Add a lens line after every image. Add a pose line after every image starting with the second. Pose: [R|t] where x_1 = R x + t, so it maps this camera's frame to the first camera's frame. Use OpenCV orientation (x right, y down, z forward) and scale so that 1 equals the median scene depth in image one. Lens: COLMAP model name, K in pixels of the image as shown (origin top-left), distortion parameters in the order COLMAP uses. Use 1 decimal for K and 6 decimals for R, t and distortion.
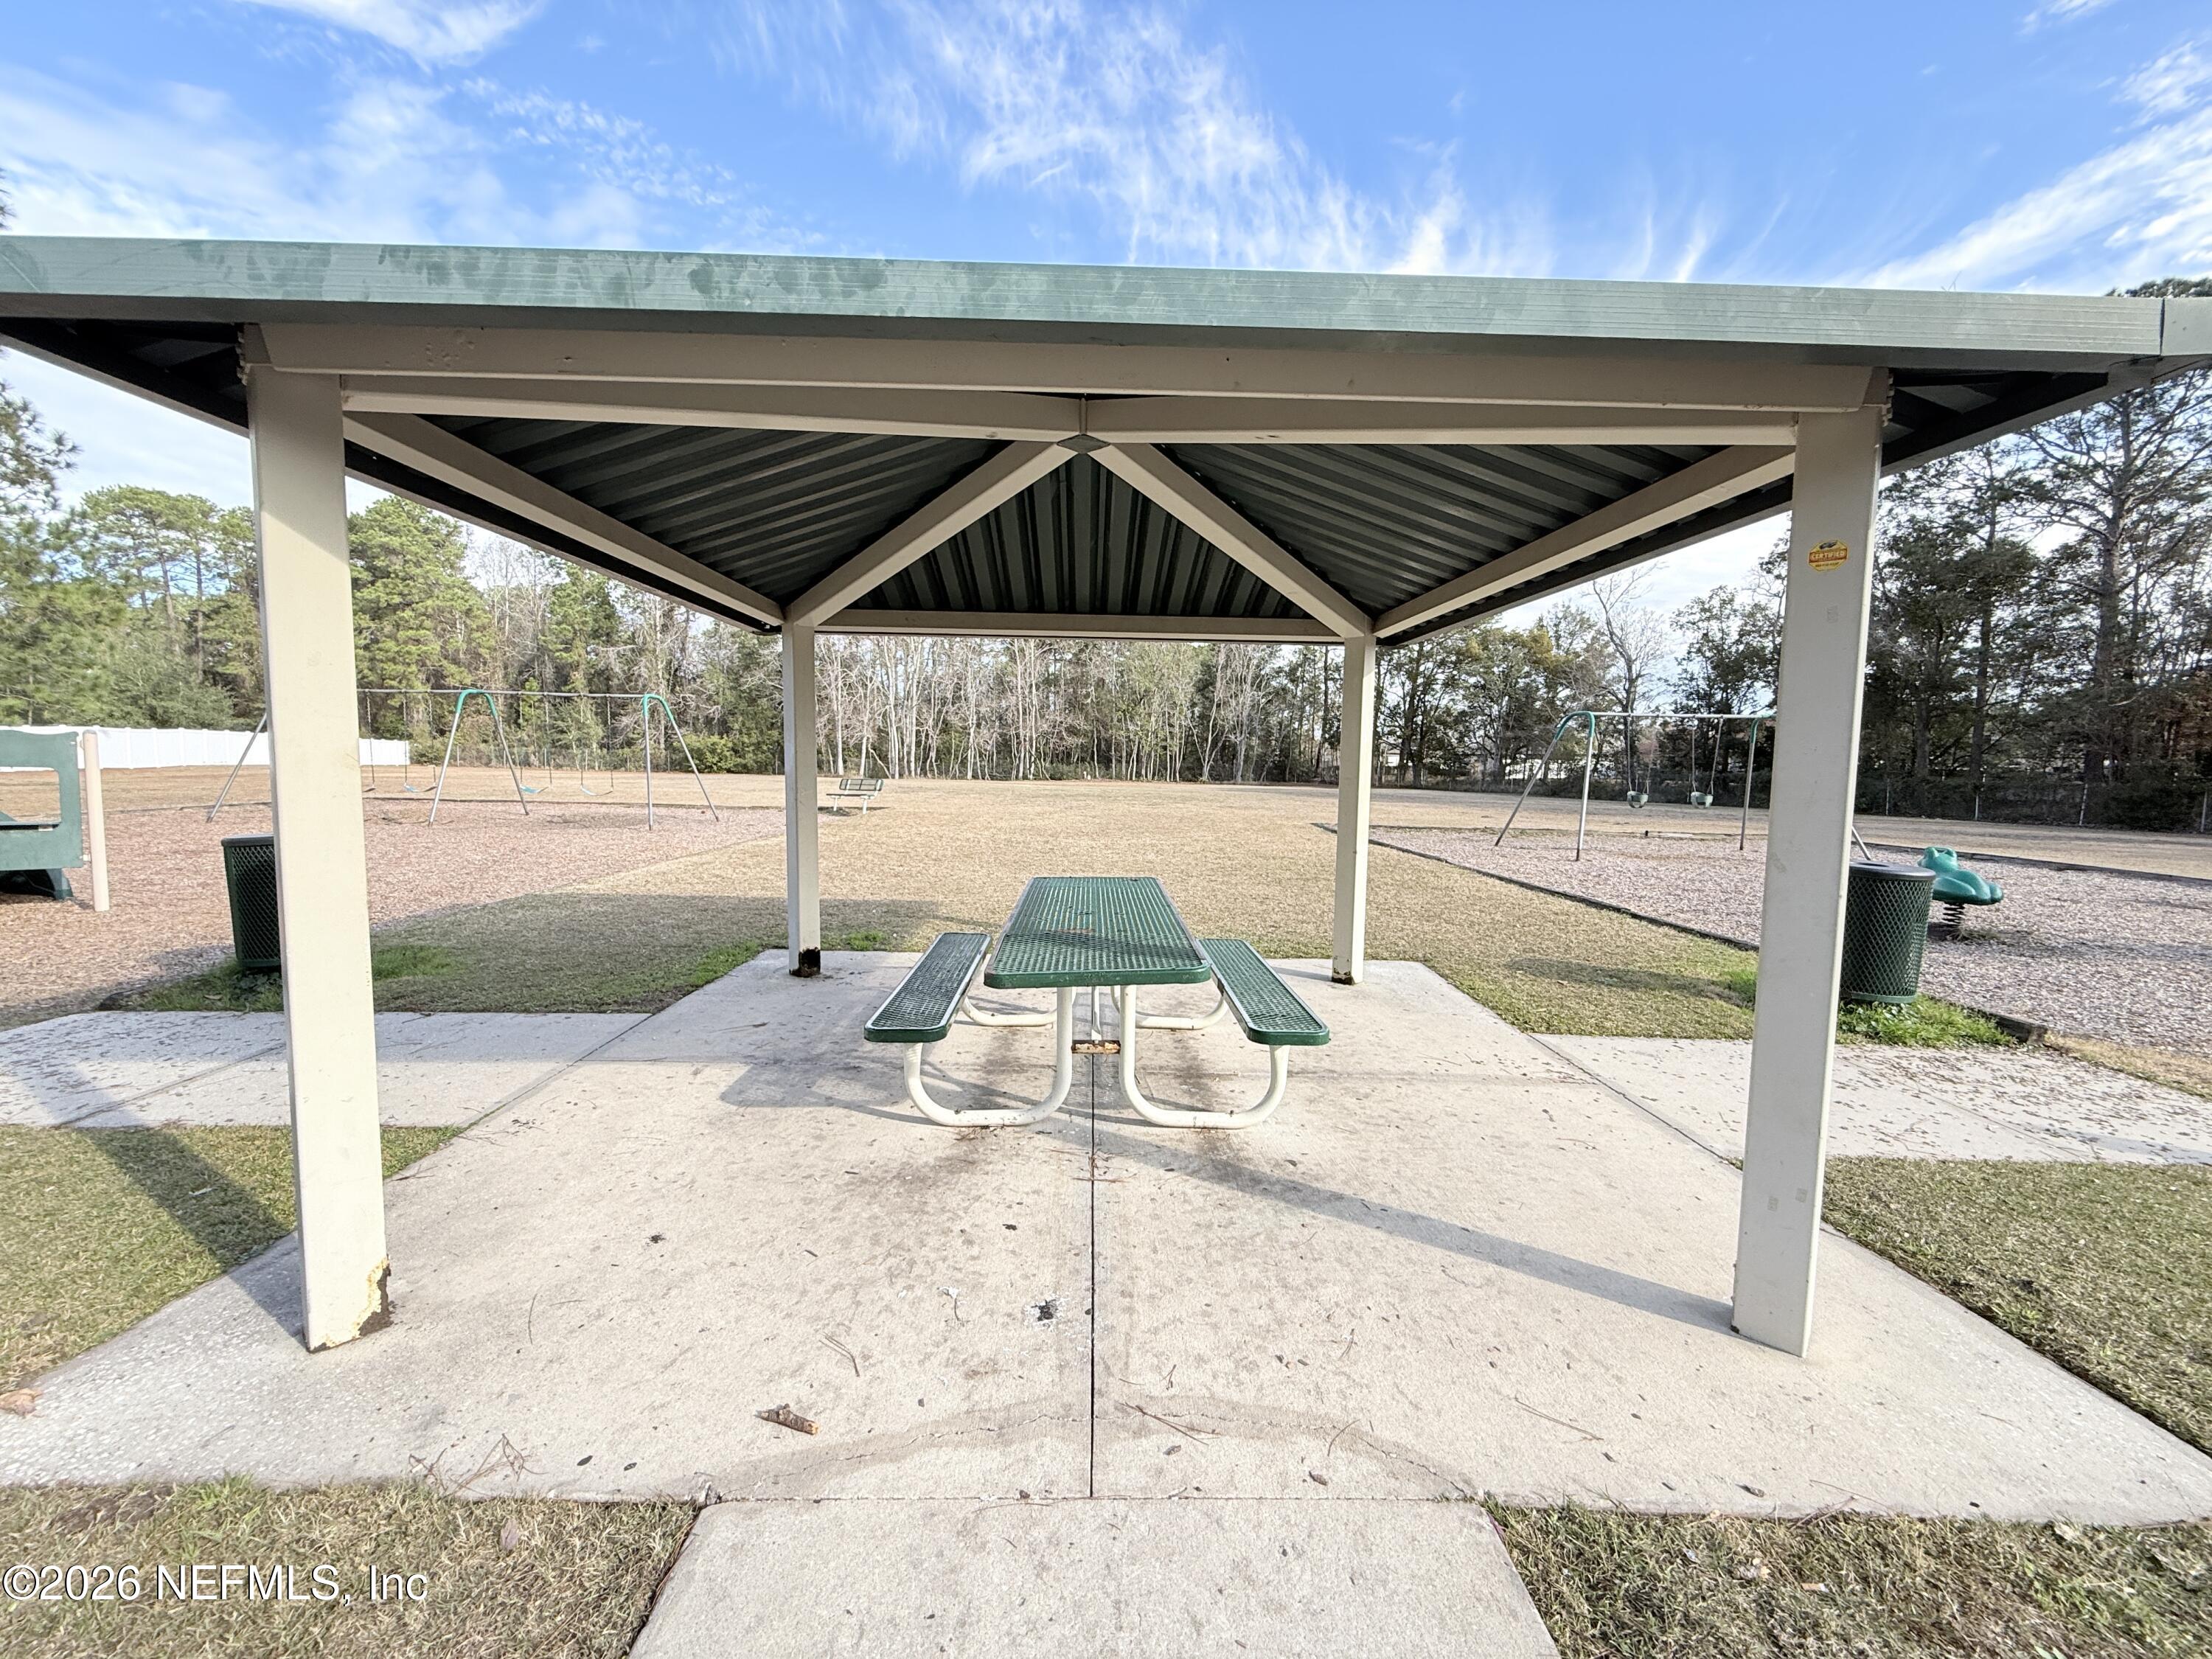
lens RADIAL K [[869.5, 0, 1106.0], [0, 869.5, 829.5], [0, 0, 1]] dist [0.000522, -0.000166]
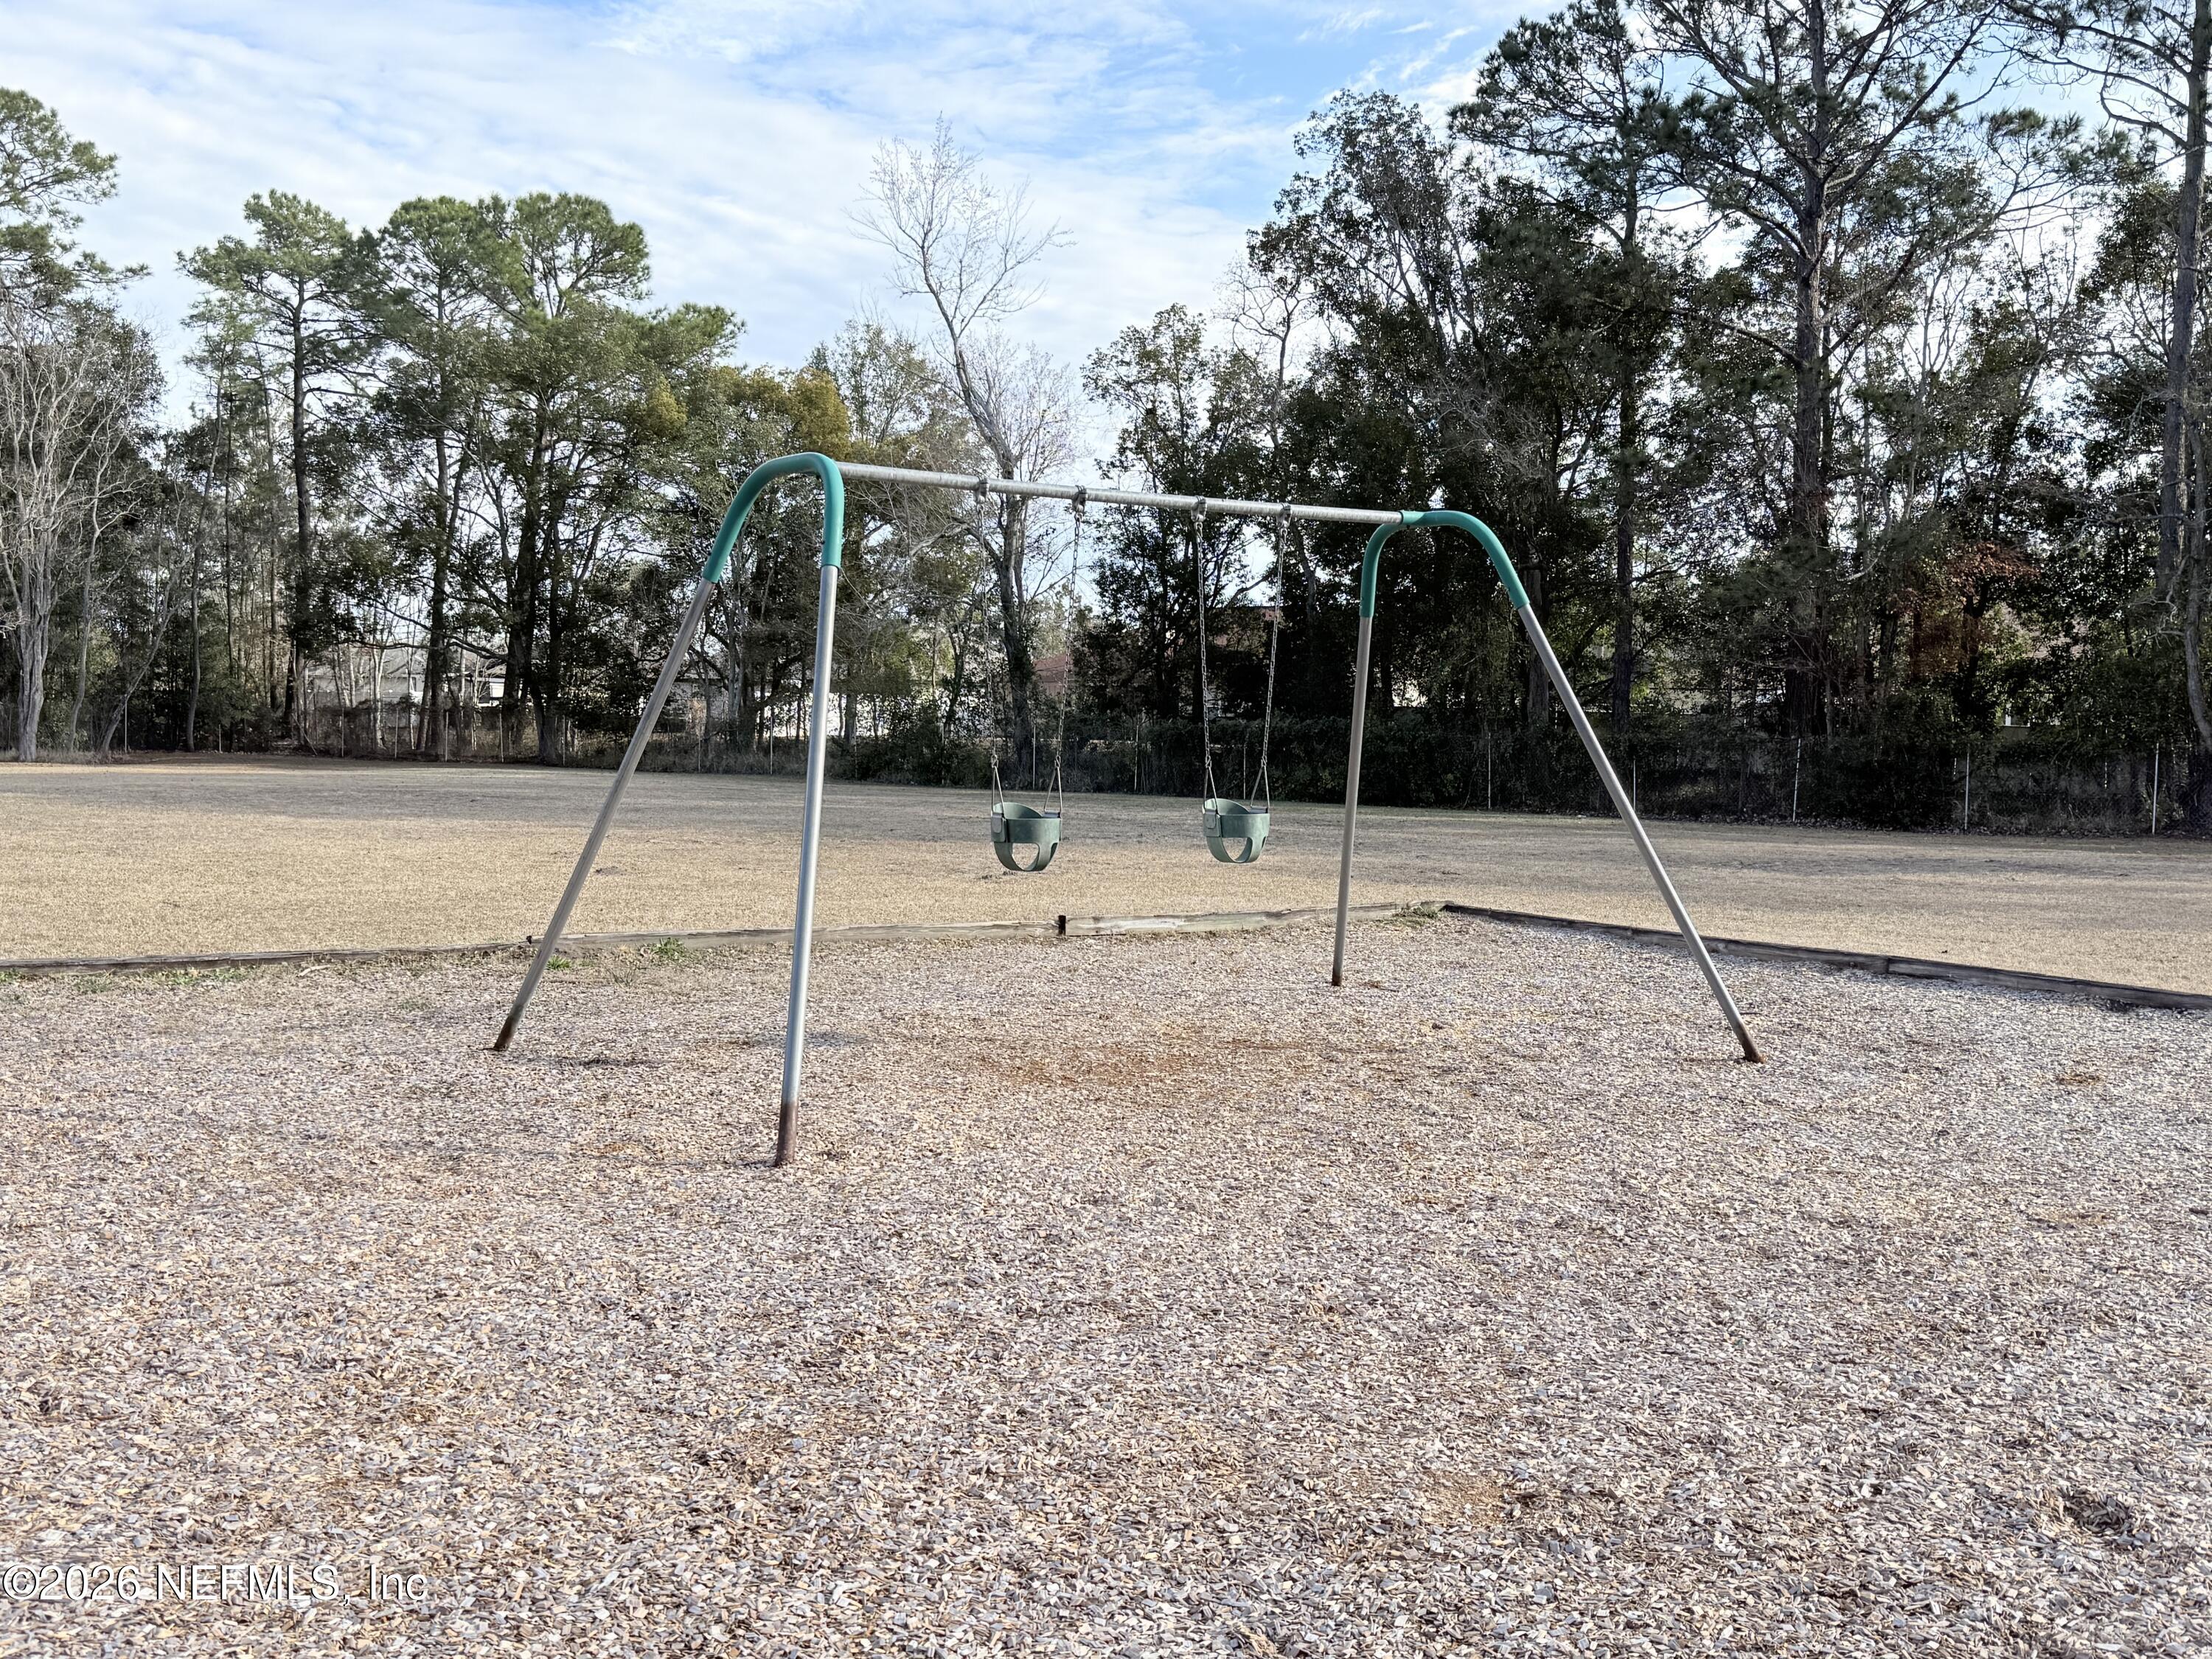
lens RADIAL K [[2010.2, 0, 1106.0], [0, 2010.2, 829.5], [0, 0, 1]] dist [0.165298, -0.316059]
pose [[0.835434, -0.036068, 0.548405, 0.078223], [0.043175, 0.999068, -0.000064, -0.008714], [-0.547892, 0.023731, 0.836213, 0.125932]]
